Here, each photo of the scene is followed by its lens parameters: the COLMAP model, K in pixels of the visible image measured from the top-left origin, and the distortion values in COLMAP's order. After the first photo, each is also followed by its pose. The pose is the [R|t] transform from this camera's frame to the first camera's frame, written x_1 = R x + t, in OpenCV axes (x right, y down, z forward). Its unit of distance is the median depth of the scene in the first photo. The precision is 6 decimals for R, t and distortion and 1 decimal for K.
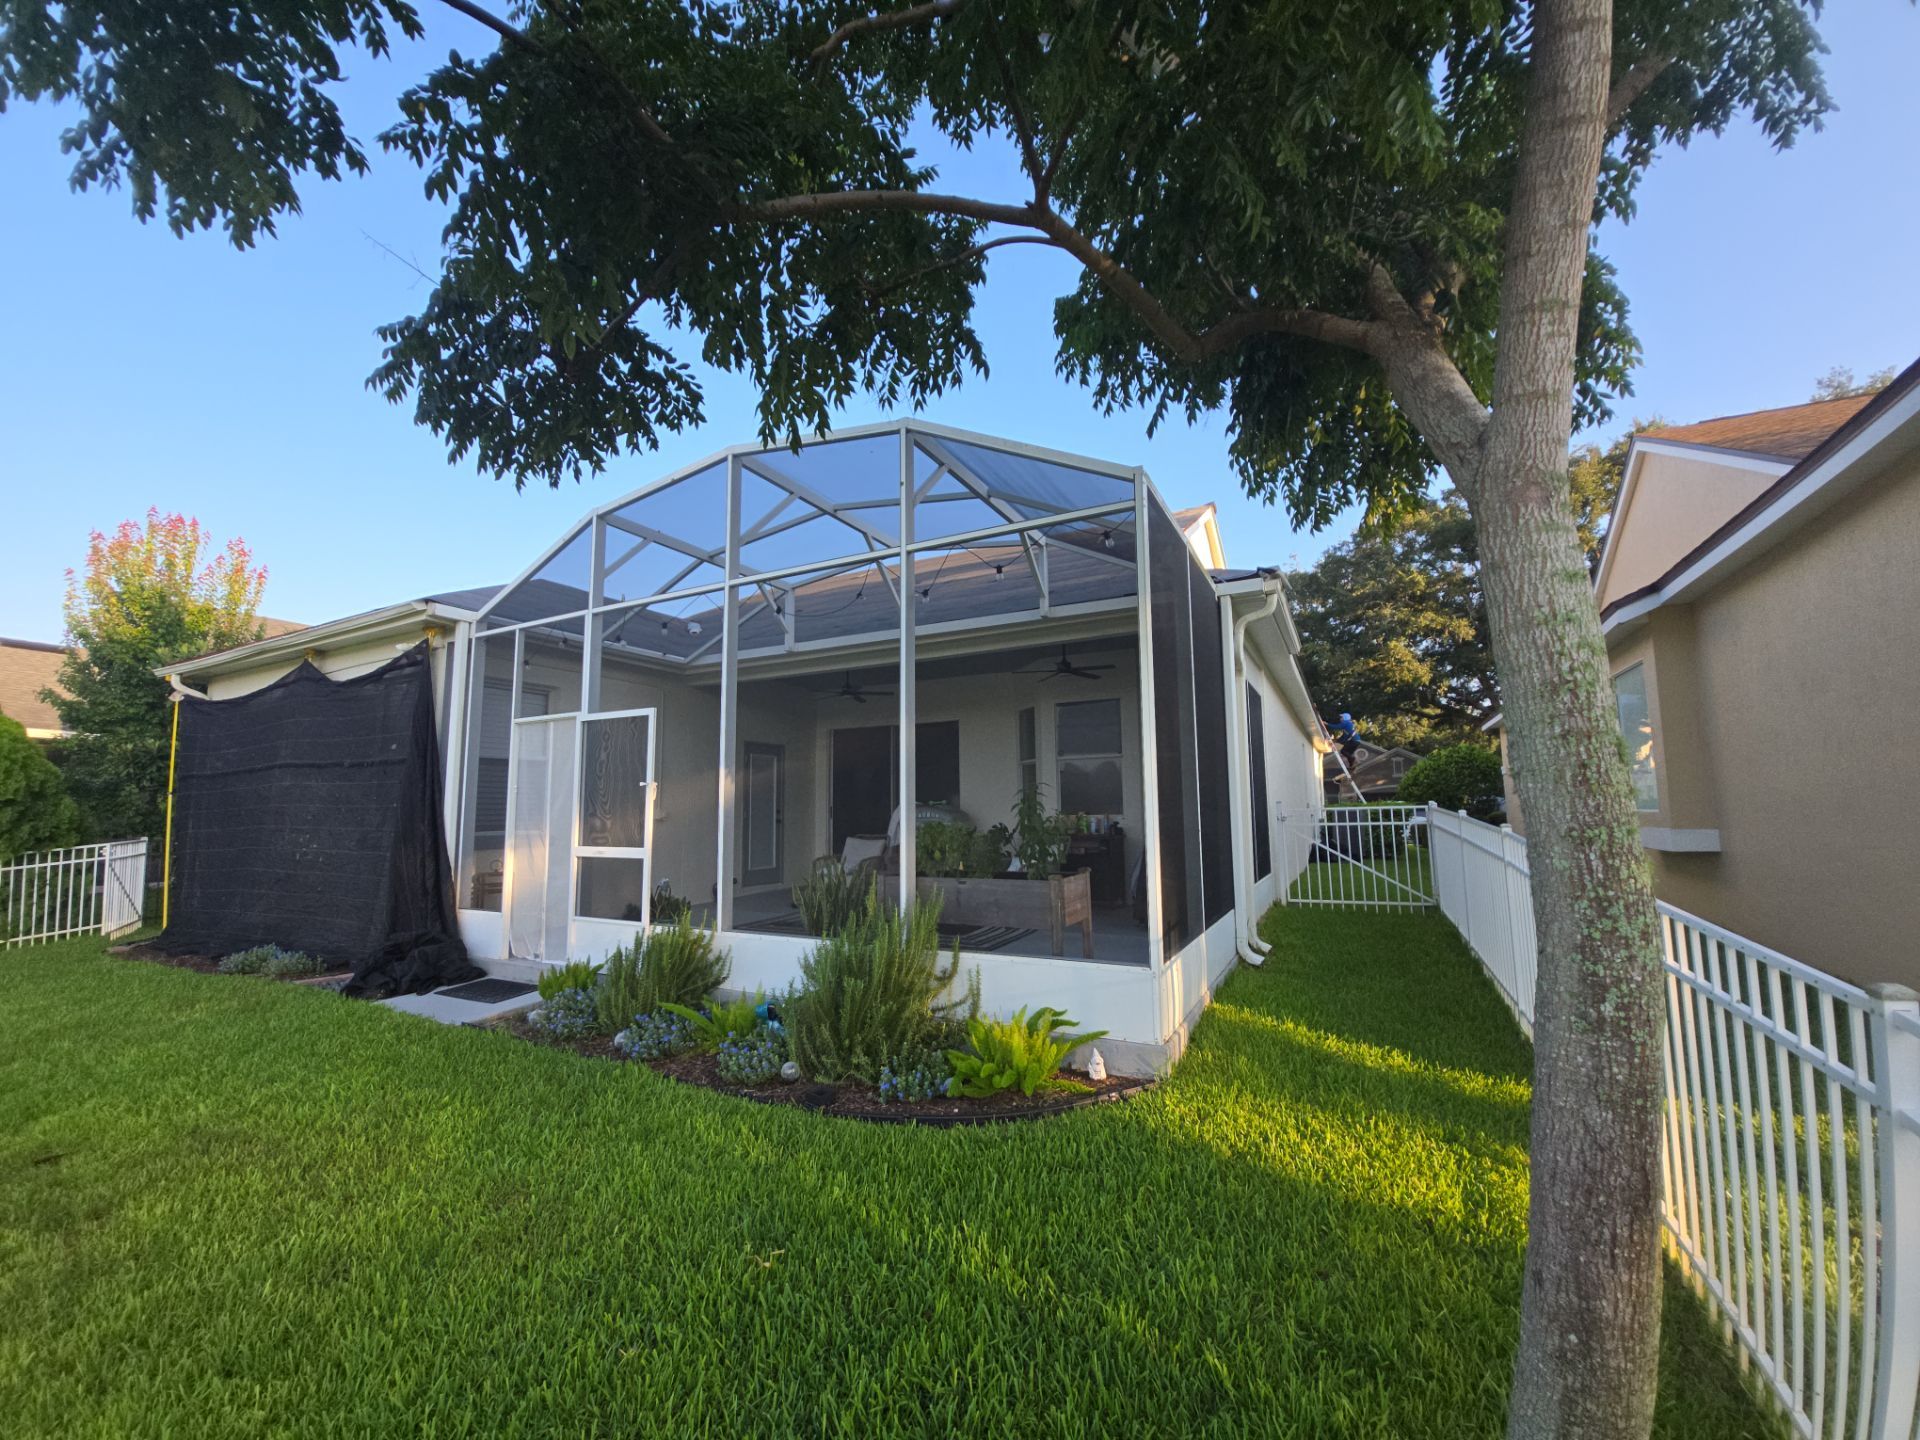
lens RADIAL K [[743.8, 0, 956.4], [0, 743.8, 726.1], [0, 0, 1]] dist [-0.014319, -0.000318]
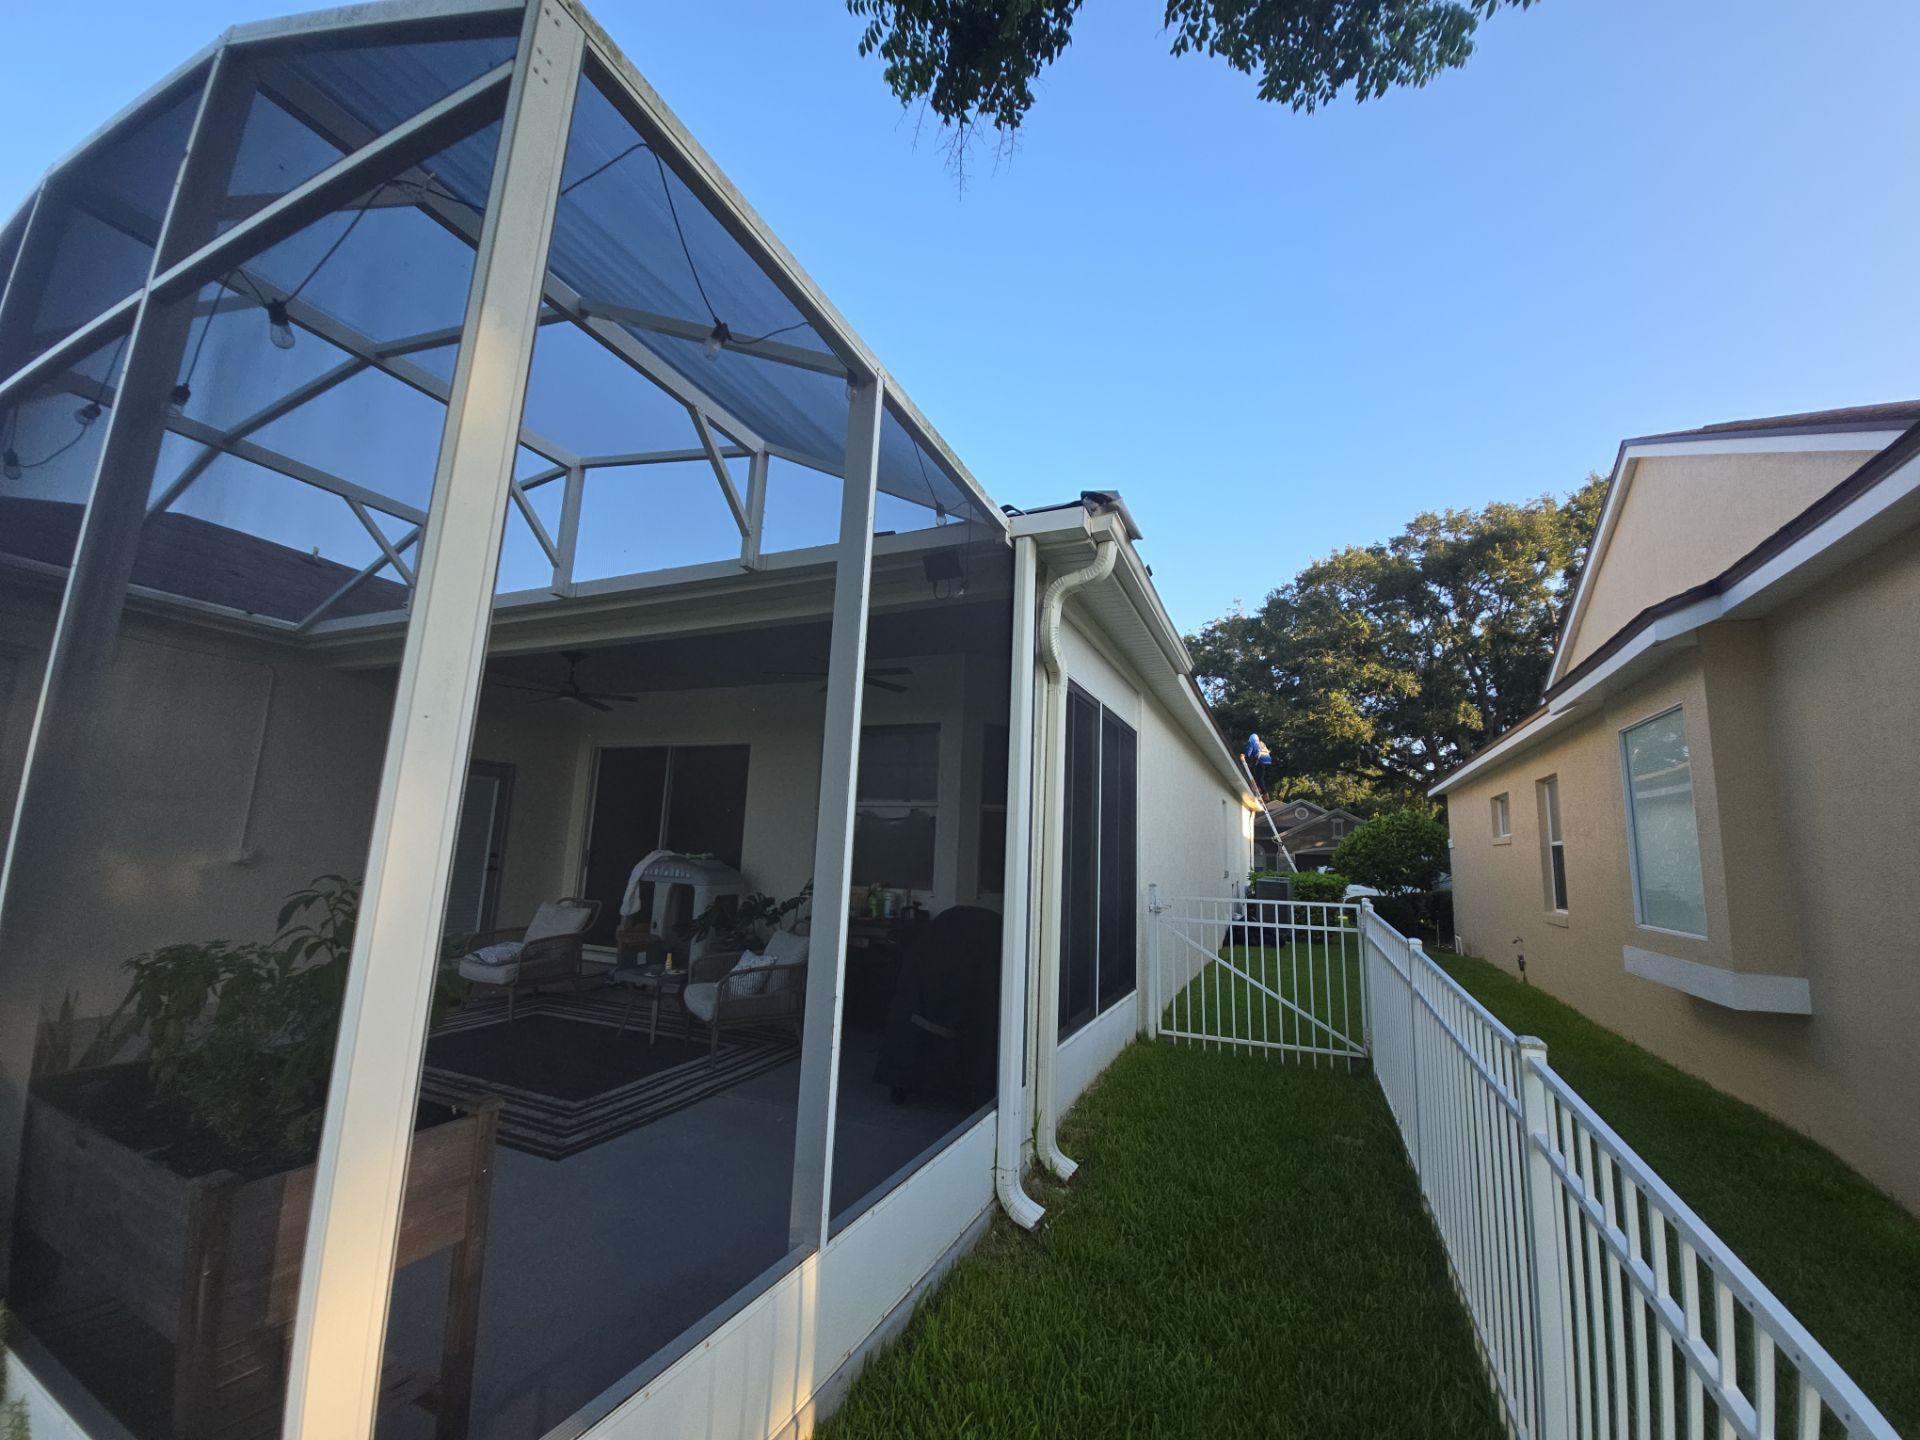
lens RADIAL K [[743.8, 0, 961.1], [0, 743.8, 726.3], [0, 0, 1]] dist [-0.014319, -0.000318]
pose [[0.996269, 0.061283, 0.060760, 0.078256], [-0.058197, 0.996985, -0.051332, 0.000324], [-0.063722, 0.047605, 0.996832, 0.119707]]
